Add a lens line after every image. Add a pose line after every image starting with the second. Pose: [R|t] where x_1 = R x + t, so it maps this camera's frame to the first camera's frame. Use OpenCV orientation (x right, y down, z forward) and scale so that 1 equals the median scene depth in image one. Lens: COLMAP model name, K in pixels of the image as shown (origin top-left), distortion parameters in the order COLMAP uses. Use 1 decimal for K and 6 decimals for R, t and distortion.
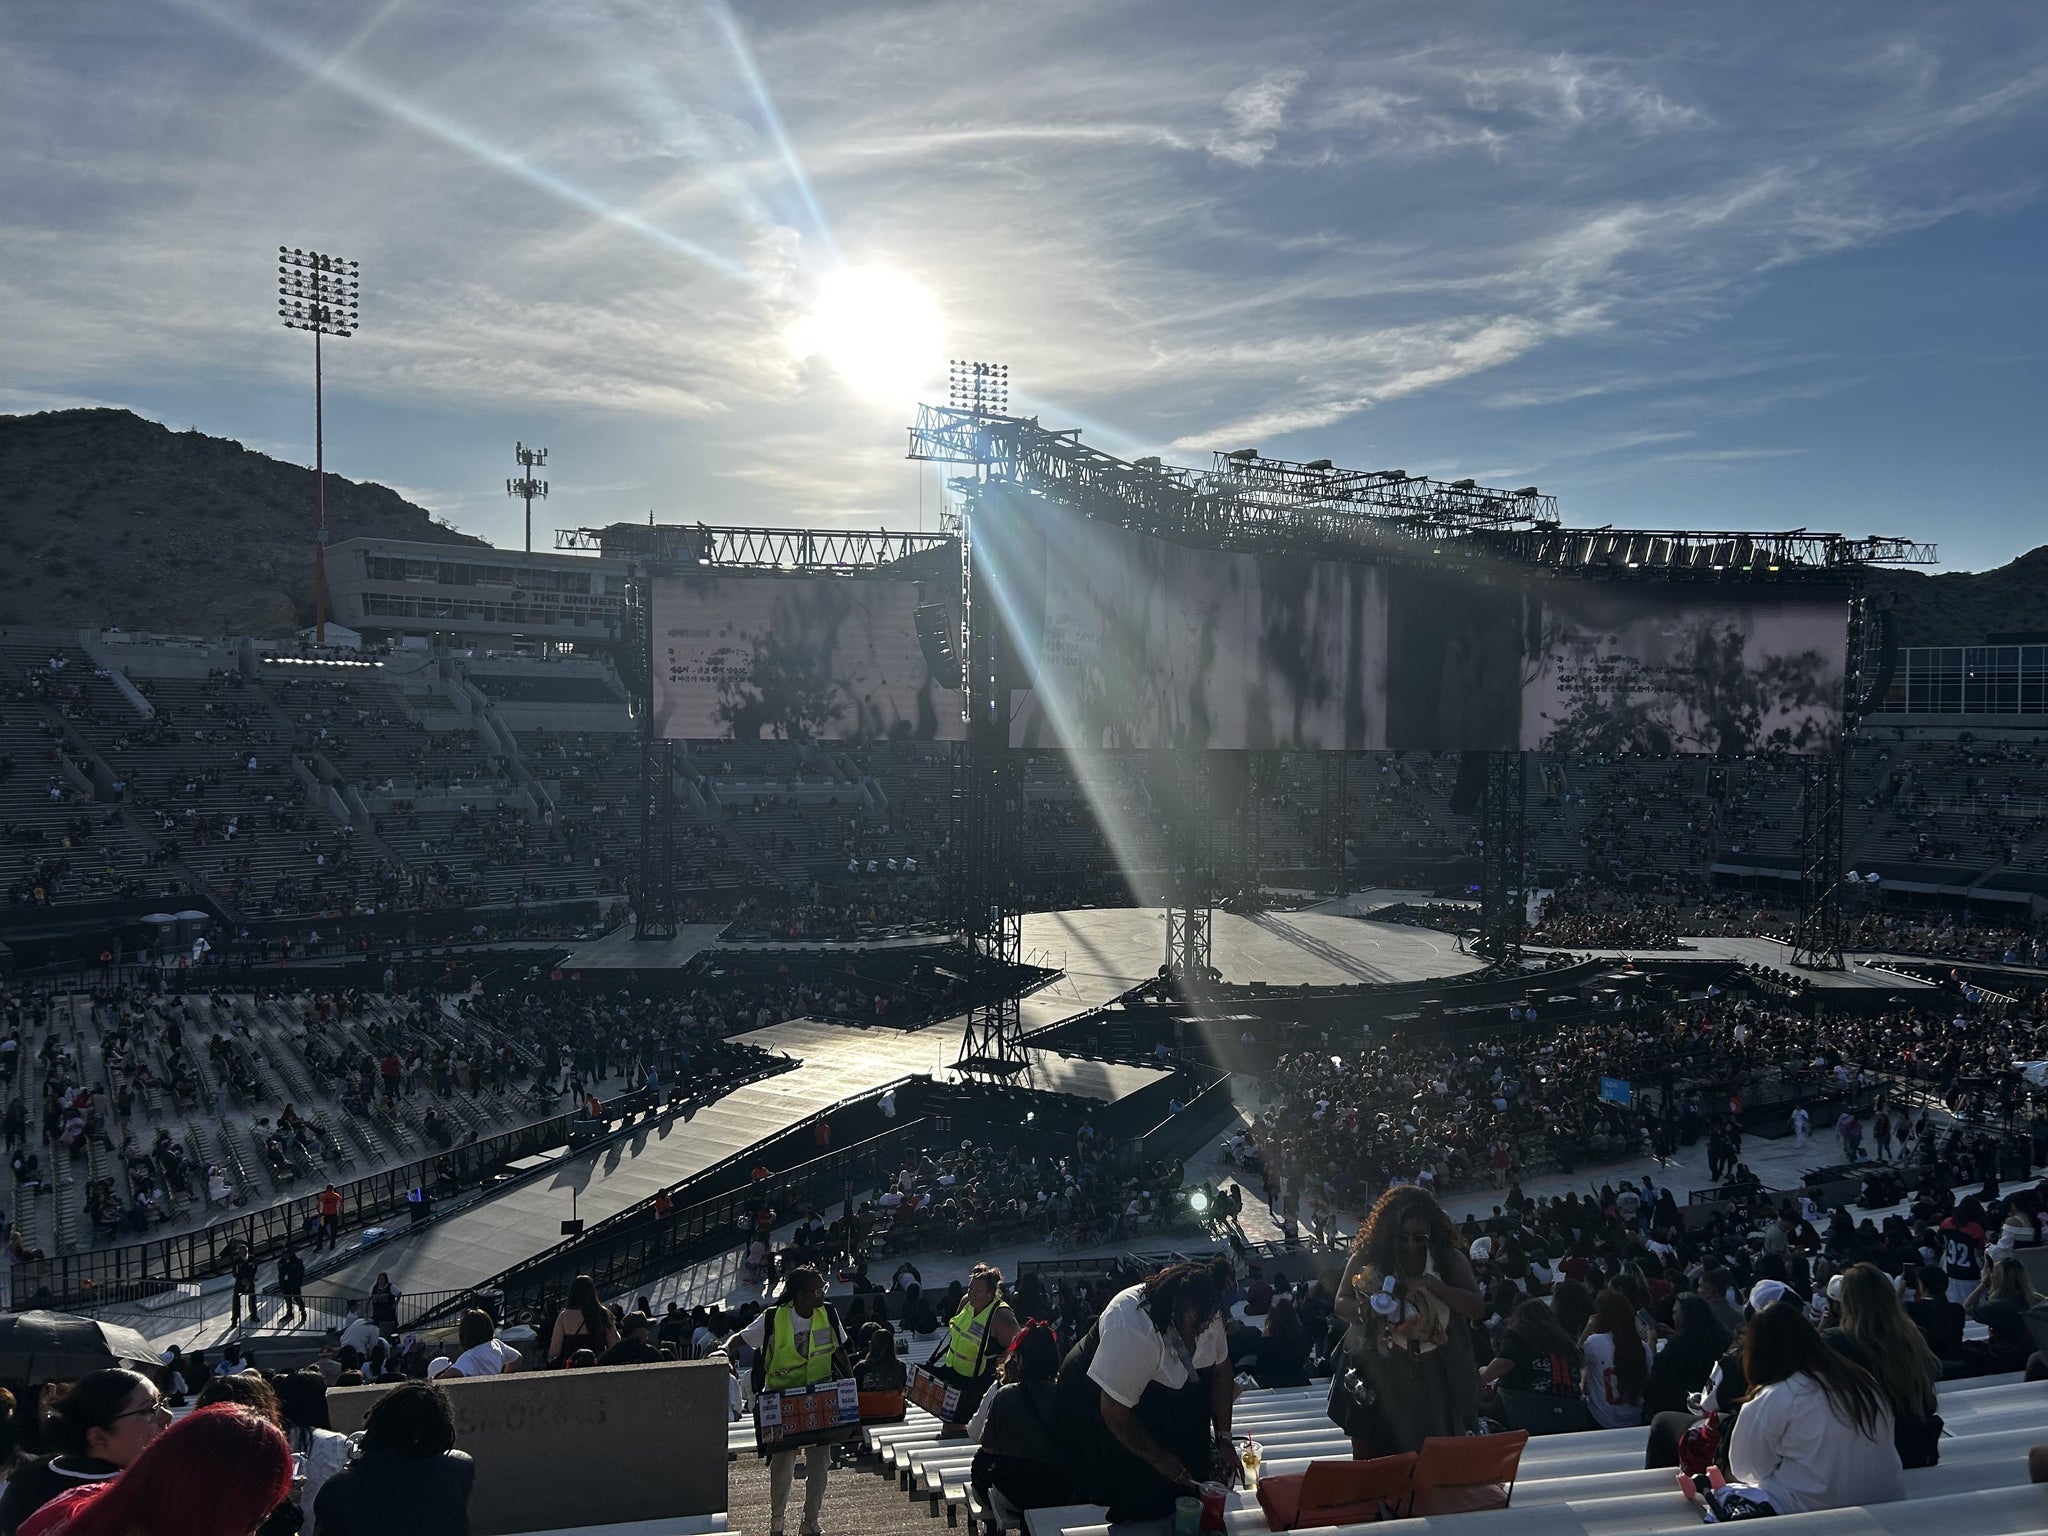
lens RADIAL K [[1593.9, 0, 1024.0], [0, 1593.9, 768.0], [0, 0, 1]] dist [0.019284, -0.004790]
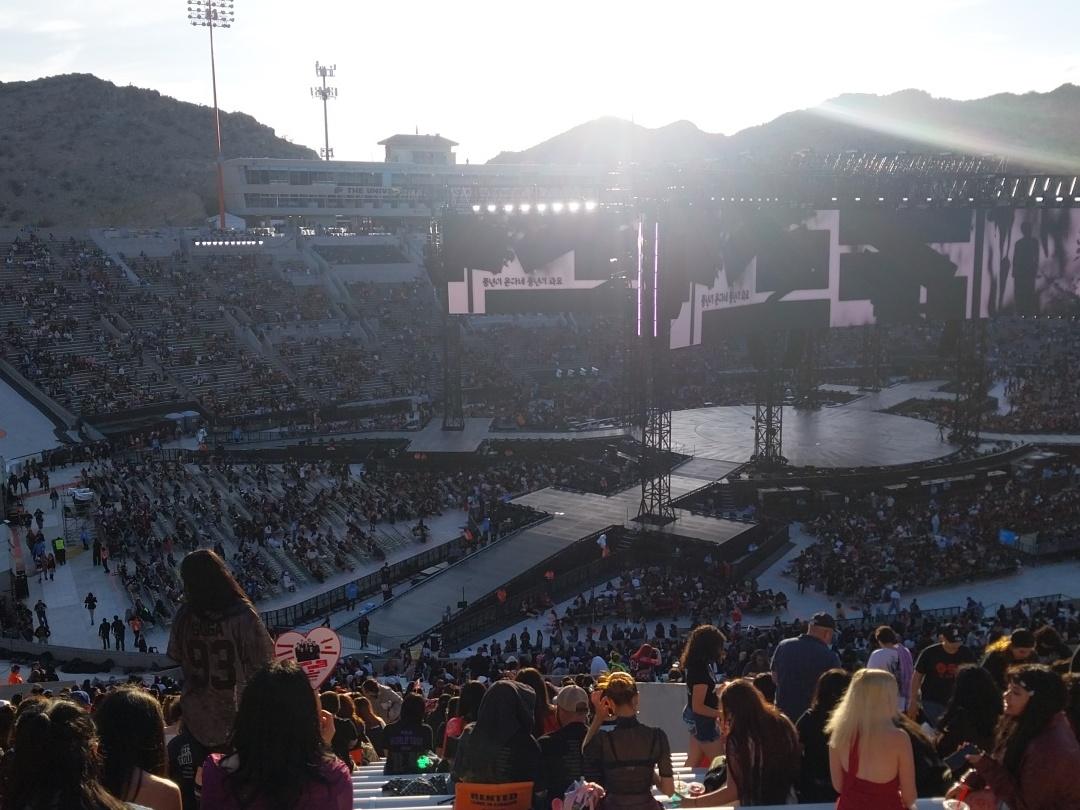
lens RADIAL K [[1171.4, 0, 497.7], [0, 1171.4, 416.2], [0, 0, 1]] dist [0.156112, -0.582706]
pose [[0.990757, -0.001115, -0.135642, -0.007758], [0.021064, 0.989101, 0.145724, -0.064045], [0.134001, -0.147234, 0.979983, -0.165086]]
